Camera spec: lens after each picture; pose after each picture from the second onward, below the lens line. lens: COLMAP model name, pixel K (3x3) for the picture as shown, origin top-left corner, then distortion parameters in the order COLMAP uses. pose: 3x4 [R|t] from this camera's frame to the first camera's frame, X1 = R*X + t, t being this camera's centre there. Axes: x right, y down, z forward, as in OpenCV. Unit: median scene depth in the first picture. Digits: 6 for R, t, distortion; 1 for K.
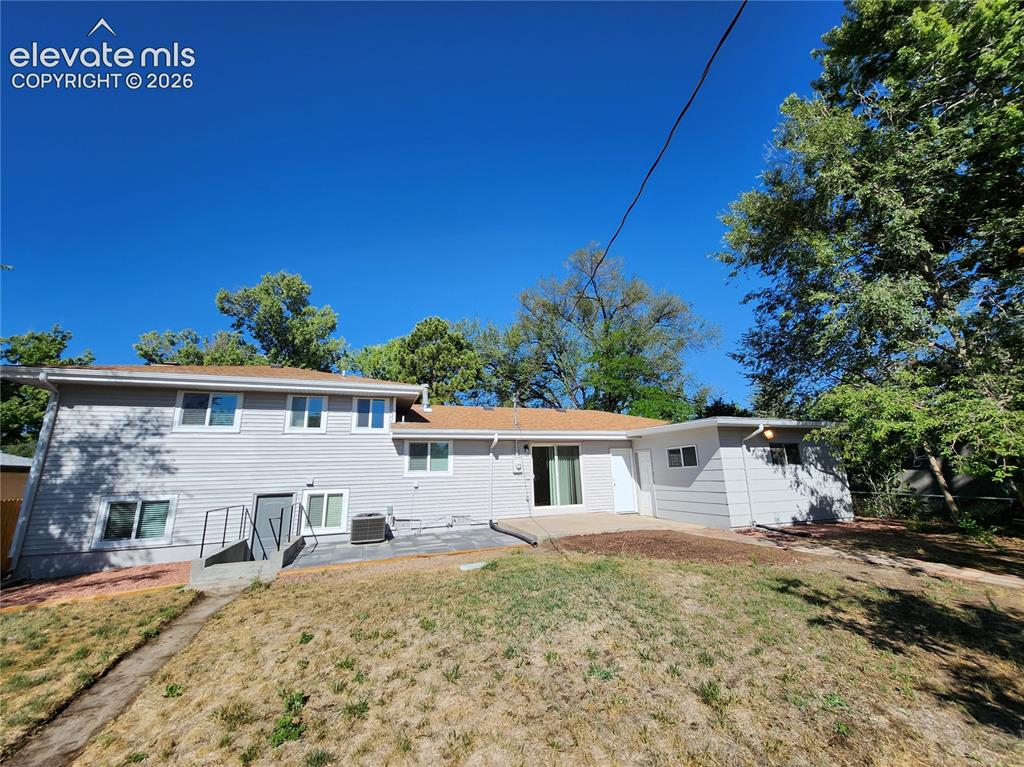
lens RADIAL K [[403.8, 0, 512.0], [0, 403.8, 383.5], [0, 0, 1]] dist [-0.003262, -0.000383]
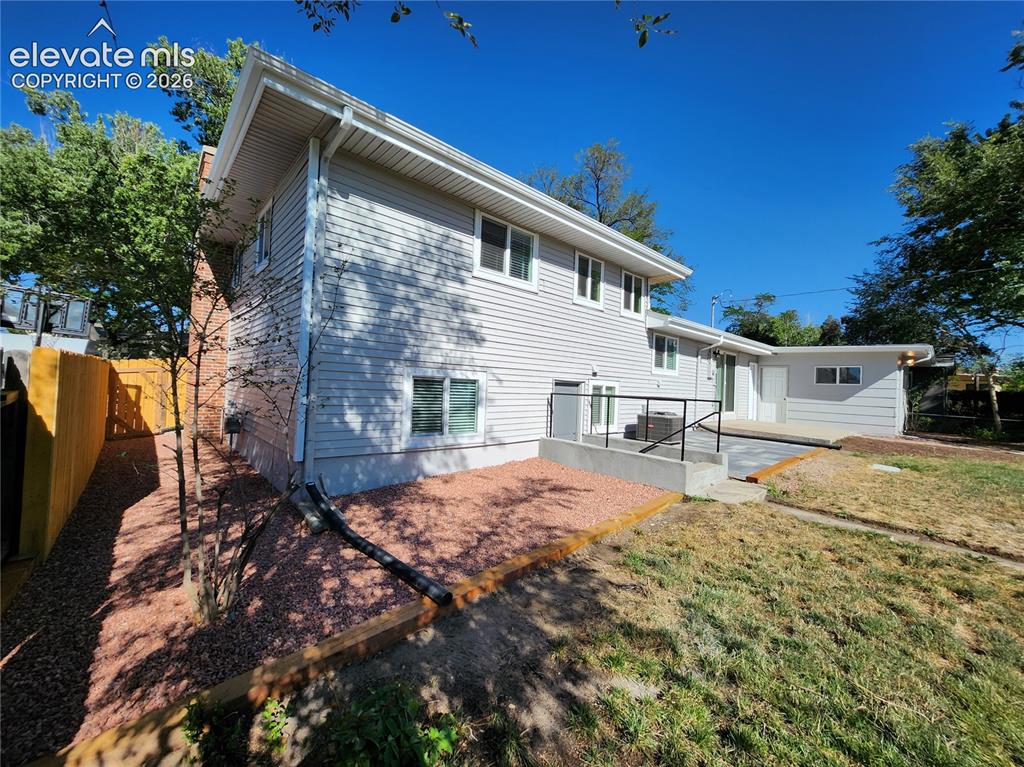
lens RADIAL K [[403.8, 0, 512.0], [0, 403.8, 383.5], [0, 0, 1]] dist [-0.003262, -0.000383]
pose [[0.915621, 0.072966, 0.395366, -1.082465], [-0.169087, 0.962081, 0.214032, 0.143110], [-0.364758, -0.262823, 0.893239, 0.386575]]
